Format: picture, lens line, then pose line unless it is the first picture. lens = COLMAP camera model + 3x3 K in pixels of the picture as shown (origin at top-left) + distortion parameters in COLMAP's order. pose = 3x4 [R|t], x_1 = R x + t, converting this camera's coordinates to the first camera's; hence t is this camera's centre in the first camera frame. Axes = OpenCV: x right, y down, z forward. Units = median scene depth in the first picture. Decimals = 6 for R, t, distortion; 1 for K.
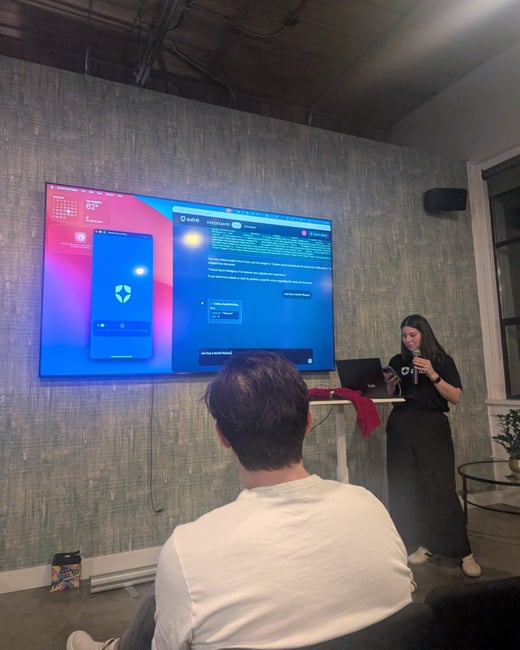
lens RADIAL K [[486.9, 0, 251.3], [0, 486.9, 310.2], [0, 0, 1]] dist [0.015659, 0.001232]
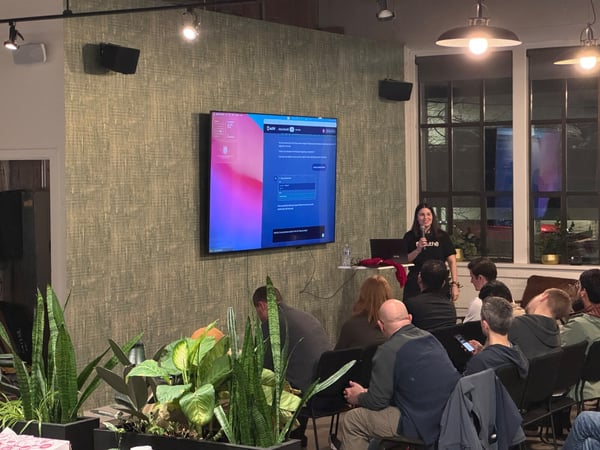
lens RADIAL K [[1346.7, 0, 299.5], [0, 1346.7, 189.8], [0, 0, 1]] dist [0.137005, 0.841718]
pose [[0.827336, 0.006411, 0.561671, -1.826559], [-0.078782, 0.991375, 0.104729, -0.359522], [-0.556155, -0.130896, 0.820706, -1.748057]]
